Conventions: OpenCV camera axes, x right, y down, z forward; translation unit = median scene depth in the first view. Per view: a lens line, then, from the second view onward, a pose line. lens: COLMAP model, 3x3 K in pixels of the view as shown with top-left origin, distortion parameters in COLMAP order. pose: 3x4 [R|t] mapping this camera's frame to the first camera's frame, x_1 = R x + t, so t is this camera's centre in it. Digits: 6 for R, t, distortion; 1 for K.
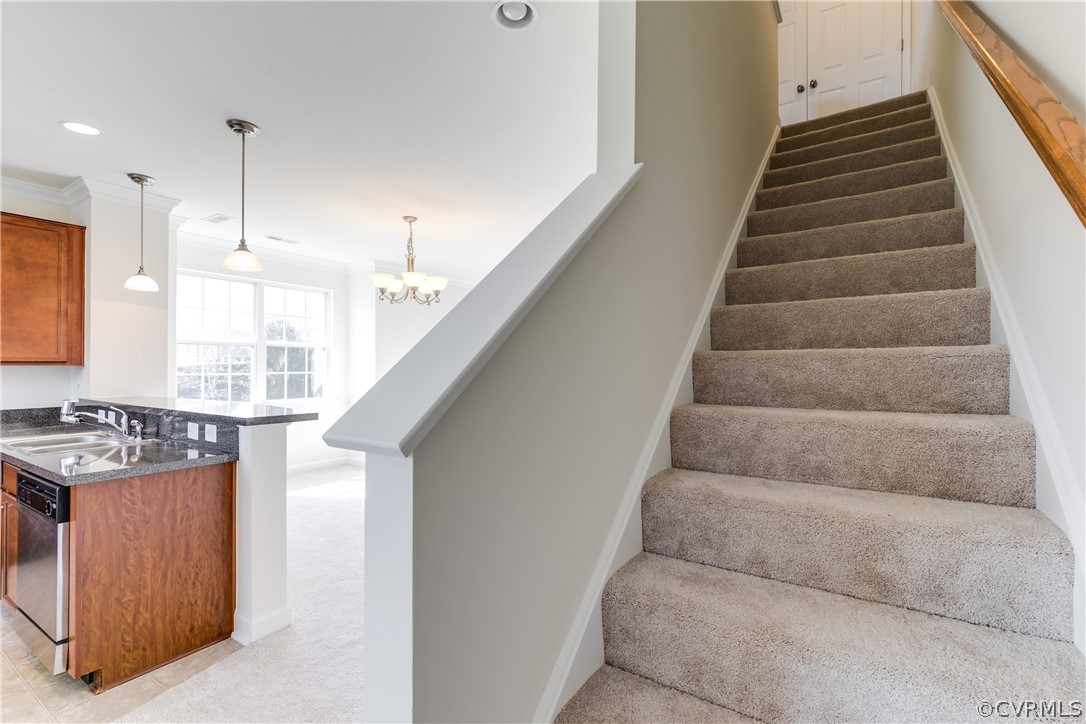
lens RADIAL K [[491.6, 0, 548.2], [0, 491.6, 363.3], [0, 0, 1]] dist [0.005268, 0.000111]
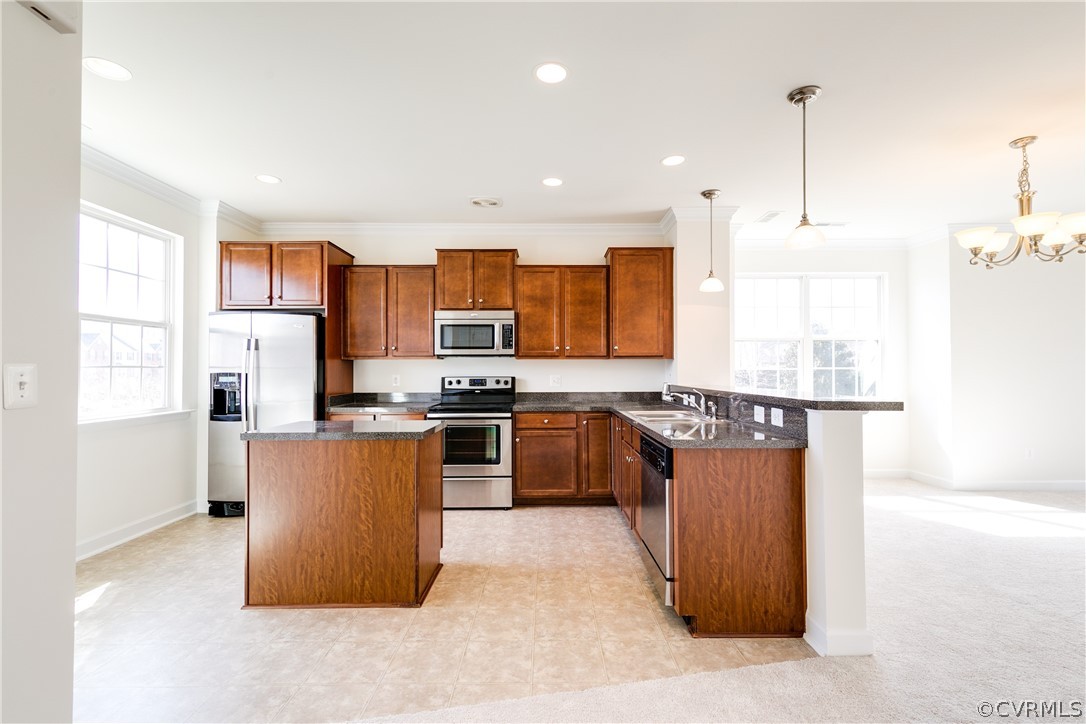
lens RADIAL K [[491.6, 0, 548.2], [0, 491.6, 363.3], [0, 0, 1]] dist [0.005268, 0.000111]
pose [[0.547674, -0.013678, -0.836580, -0.121618], [0.006707, 0.999906, -0.011958, 0.046386], [0.836665, 0.000938, 0.547714, 0.089913]]
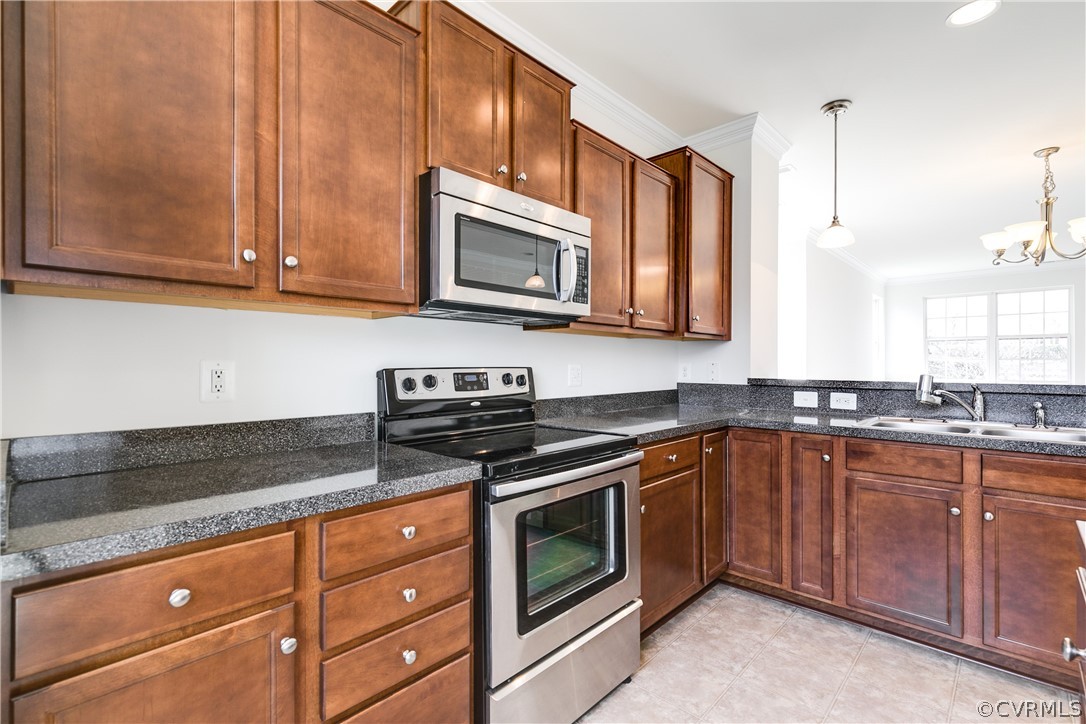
lens RADIAL K [[491.6, 0, 548.2], [0, 491.6, 363.3], [0, 0, 1]] dist [0.005268, 0.000111]
pose [[0.982973, 0.000047, -0.183749, -1.714461], [0.000741, 0.999991, 0.004217, 0.065525], [0.183748, -0.004282, 0.982964, 0.174947]]
